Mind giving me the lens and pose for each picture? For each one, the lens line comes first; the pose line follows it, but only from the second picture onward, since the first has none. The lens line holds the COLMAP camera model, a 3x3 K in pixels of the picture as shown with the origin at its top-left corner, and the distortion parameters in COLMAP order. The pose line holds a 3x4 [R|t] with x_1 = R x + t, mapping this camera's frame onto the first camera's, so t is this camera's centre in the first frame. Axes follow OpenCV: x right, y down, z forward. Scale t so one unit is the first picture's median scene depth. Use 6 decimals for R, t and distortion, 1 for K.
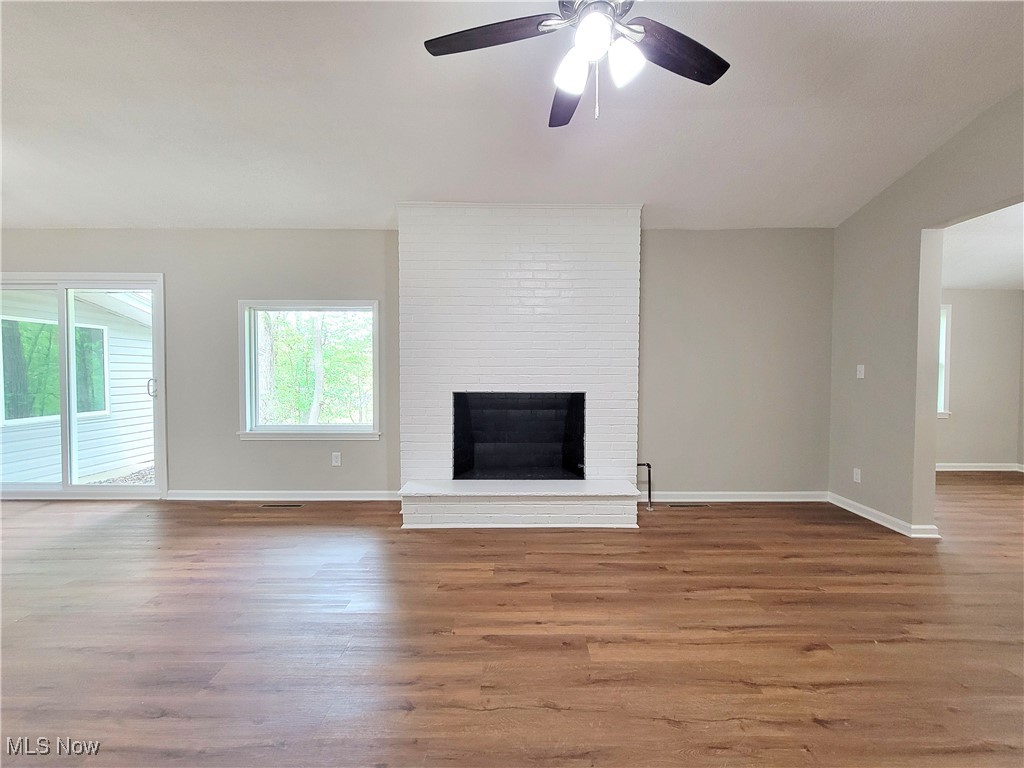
lens RADIAL K [[418.7, 0, 517.6], [0, 418.7, 381.6], [0, 0, 1]] dist [0.004876, -0.002414]
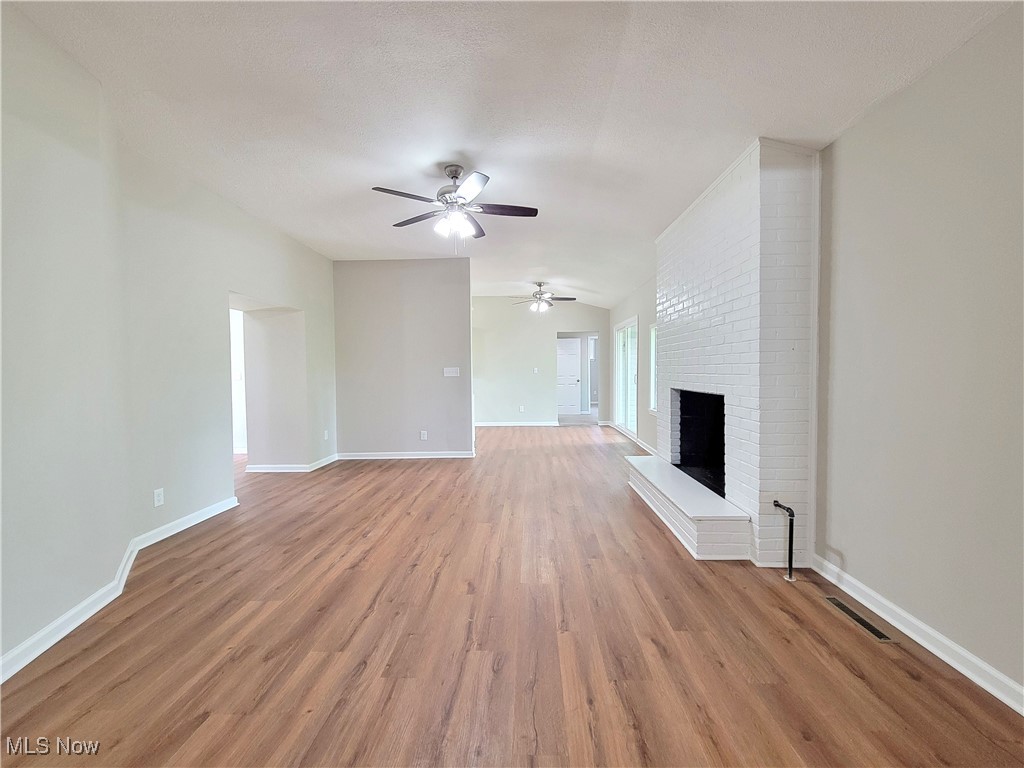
lens RADIAL K [[418.7, 0, 517.6], [0, 418.7, 381.6], [0, 0, 1]] dist [0.004876, -0.002414]
pose [[-0.031213, 0.027435, -0.999136, 1.135342], [-0.018182, 0.999442, 0.028011, -0.020038], [0.999347, 0.019040, -0.030697, 0.675101]]
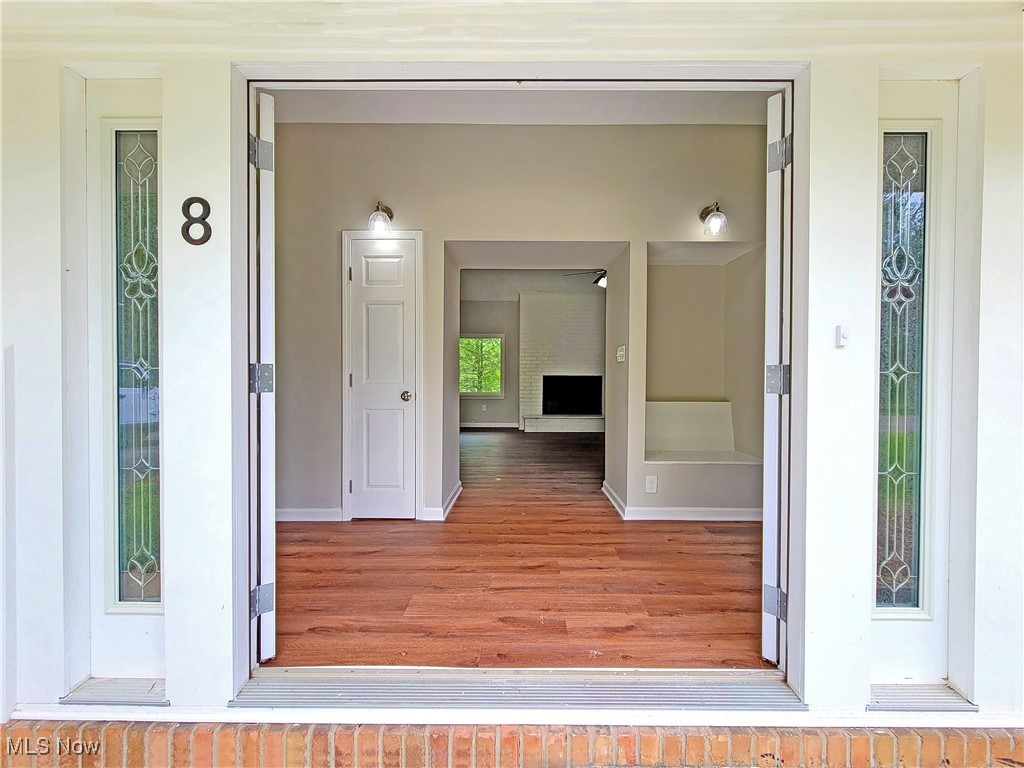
lens RADIAL K [[418.7, 0, 517.6], [0, 418.7, 381.6], [0, 0, 1]] dist [0.004876, -0.002414]
pose [[0.999949, 0.009388, -0.003797, -0.315385], [-0.009565, 0.998728, -0.049514, 0.190281], [0.003328, 0.049548, 0.998766, -1.411898]]
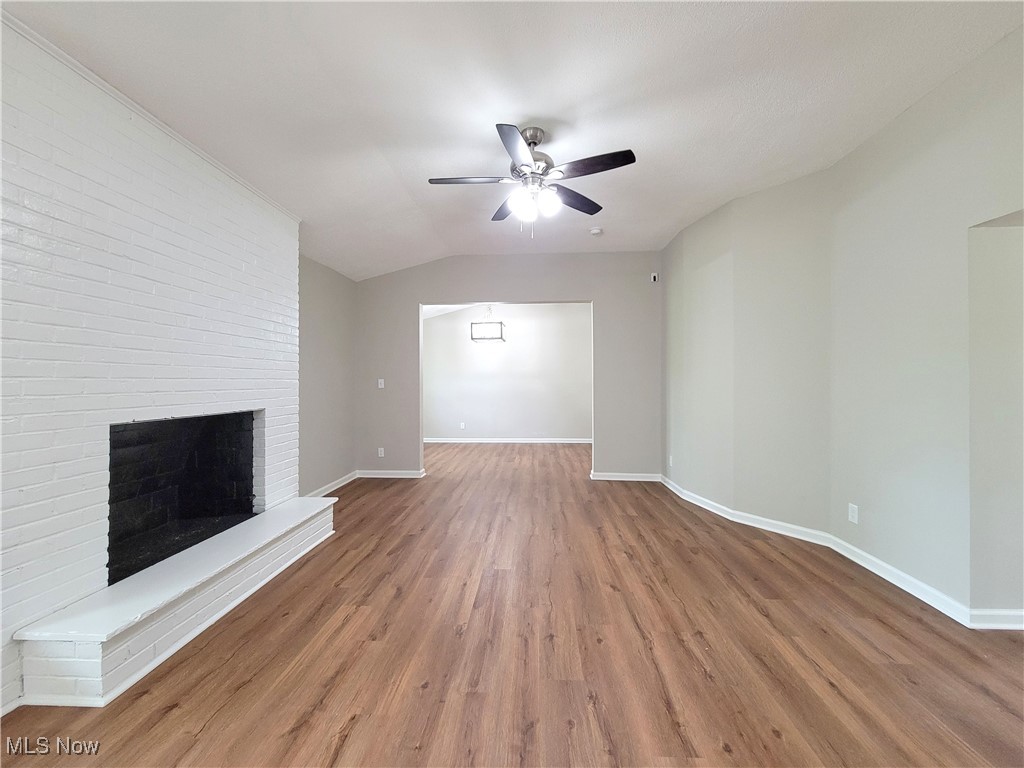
lens RADIAL K [[418.7, 0, 517.6], [0, 418.7, 381.6], [0, 0, 1]] dist [0.004876, -0.002414]
pose [[0.048106, -0.000996, 0.998842, -0.755970], [0.033516, 0.999438, -0.000617, -0.015032], [-0.998280, 0.033507, 0.048112, 0.482658]]
